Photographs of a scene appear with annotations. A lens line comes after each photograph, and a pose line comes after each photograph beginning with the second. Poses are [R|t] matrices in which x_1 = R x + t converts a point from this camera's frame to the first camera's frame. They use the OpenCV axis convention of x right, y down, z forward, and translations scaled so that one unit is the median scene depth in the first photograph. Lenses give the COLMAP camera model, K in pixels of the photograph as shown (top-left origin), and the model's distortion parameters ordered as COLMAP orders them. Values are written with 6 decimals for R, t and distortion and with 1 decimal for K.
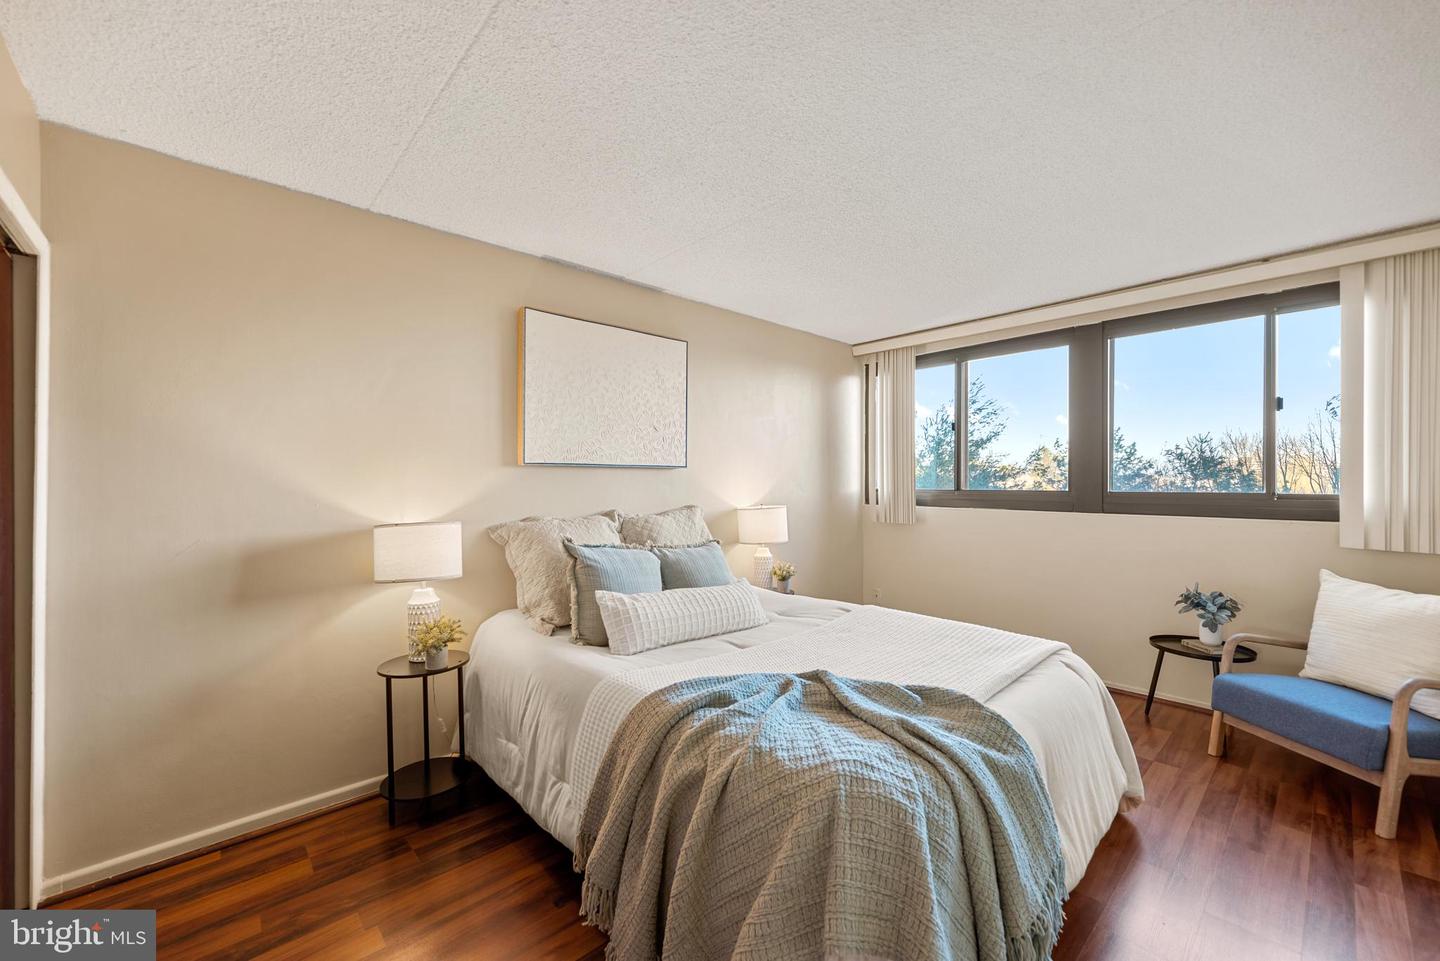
lens RADIAL K [[571.4, 0, 720.0], [0, 571.4, 480.5], [0, 0, 1]] dist [0.002020, 0.000441]
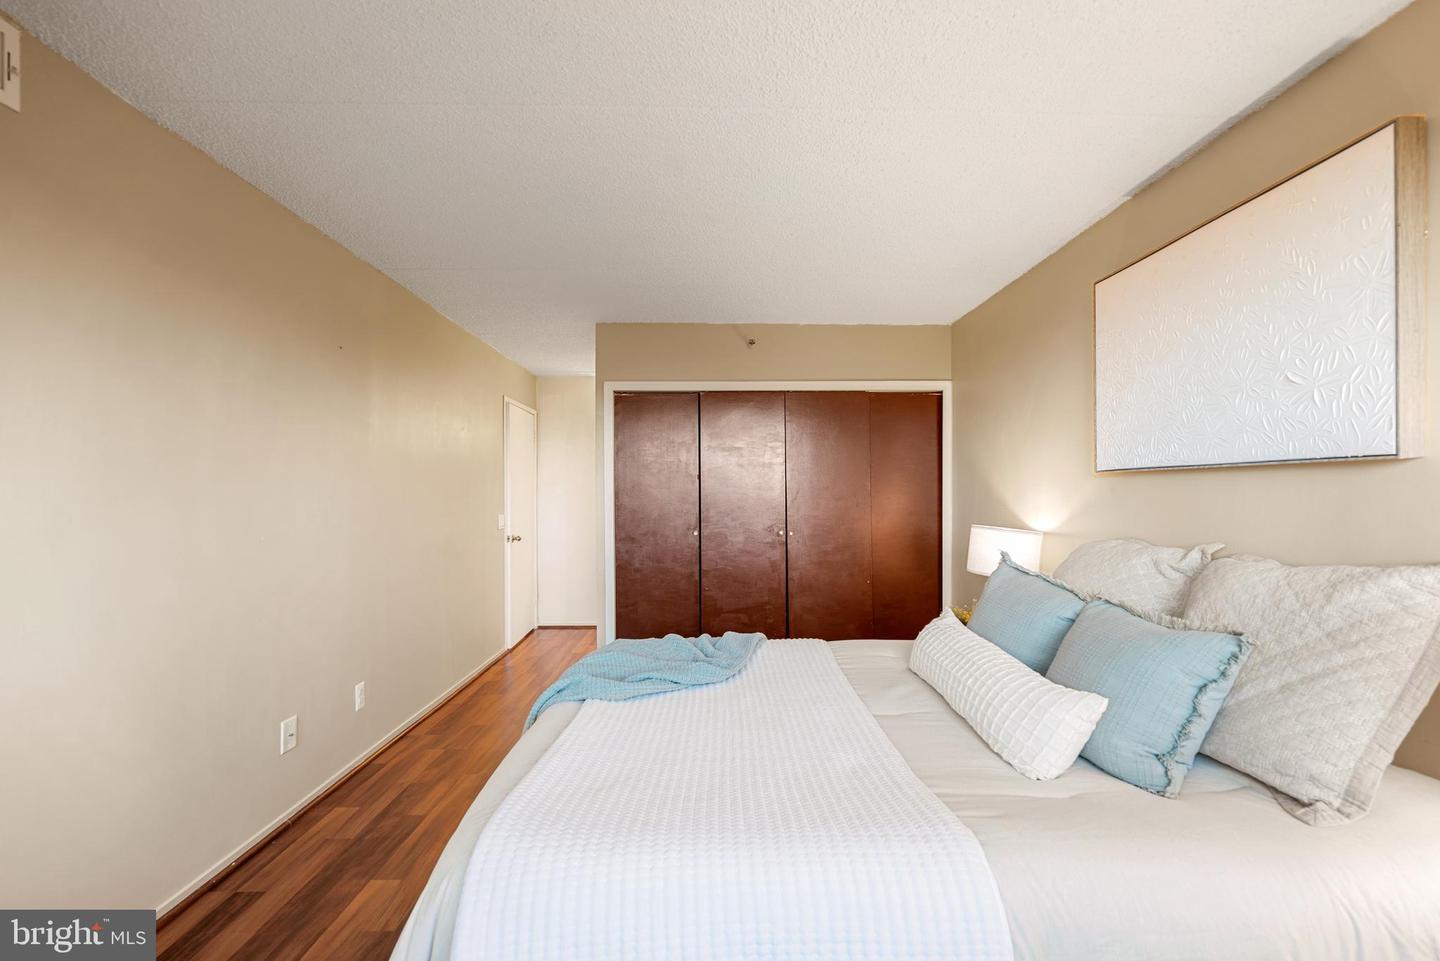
lens RADIAL K [[571.4, 0, 720.0], [0, 571.4, 480.5], [0, 0, 1]] dist [0.002020, 0.000441]
pose [[-0.670220, -0.018382, -0.741935, 0.573677], [-0.000383, 0.999702, -0.024422, 0.004309], [0.742163, -0.016084, -0.670027, 1.024711]]
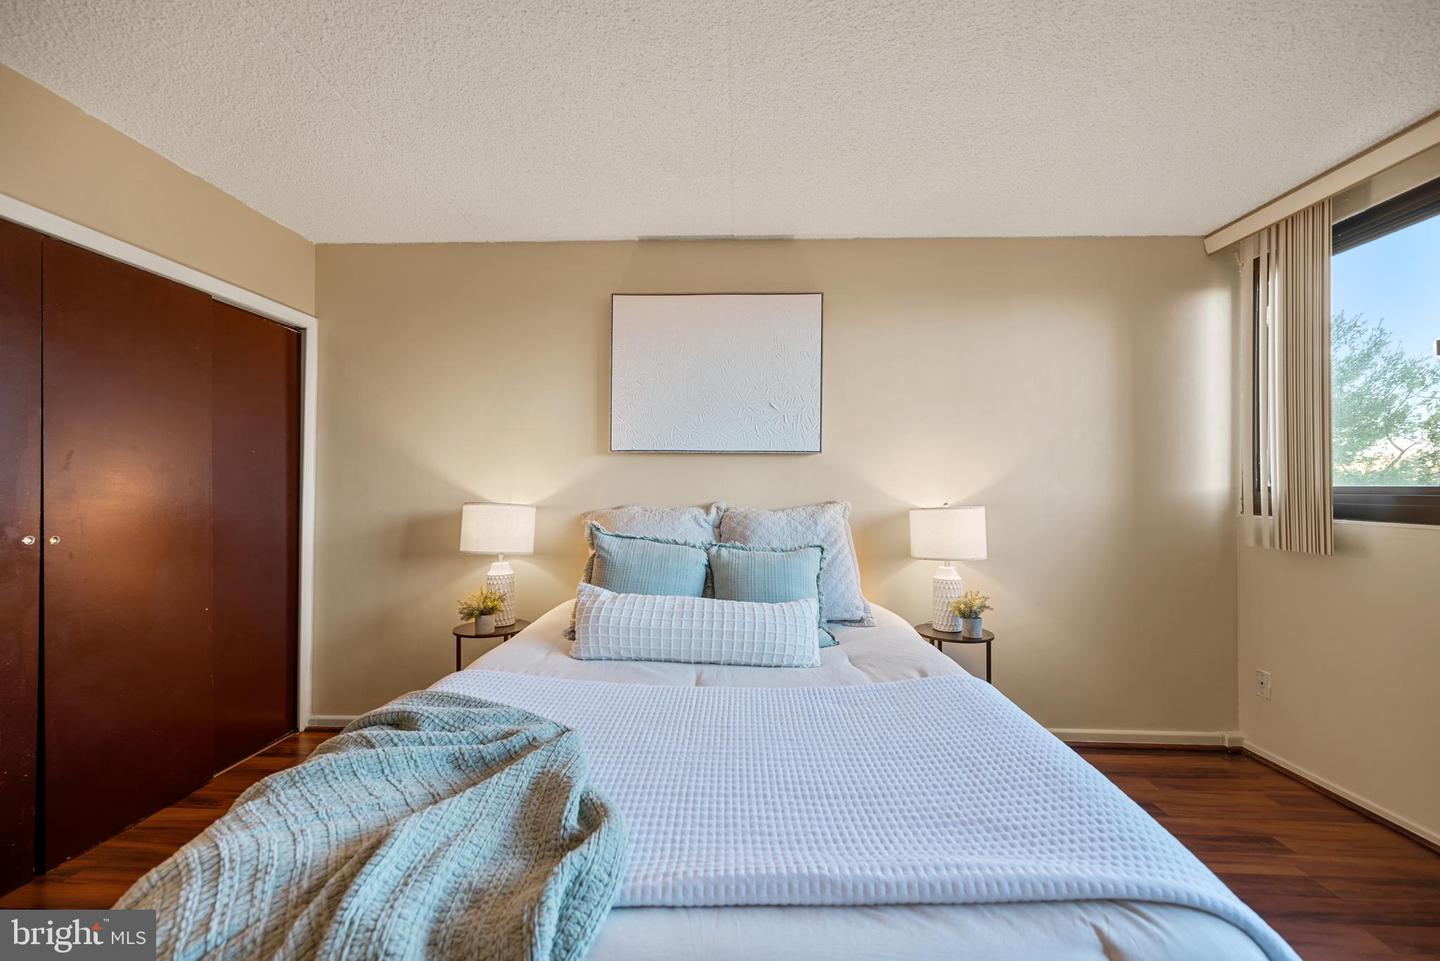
lens RADIAL K [[571.4, 0, 720.0], [0, 571.4, 480.5], [0, 0, 1]] dist [0.002020, 0.000441]
pose [[0.706209, -0.006333, -0.707975, 0.445730], [-0.006783, 0.999854, -0.015710, 0.032381], [0.707971, 0.015897, 0.706062, 0.386058]]
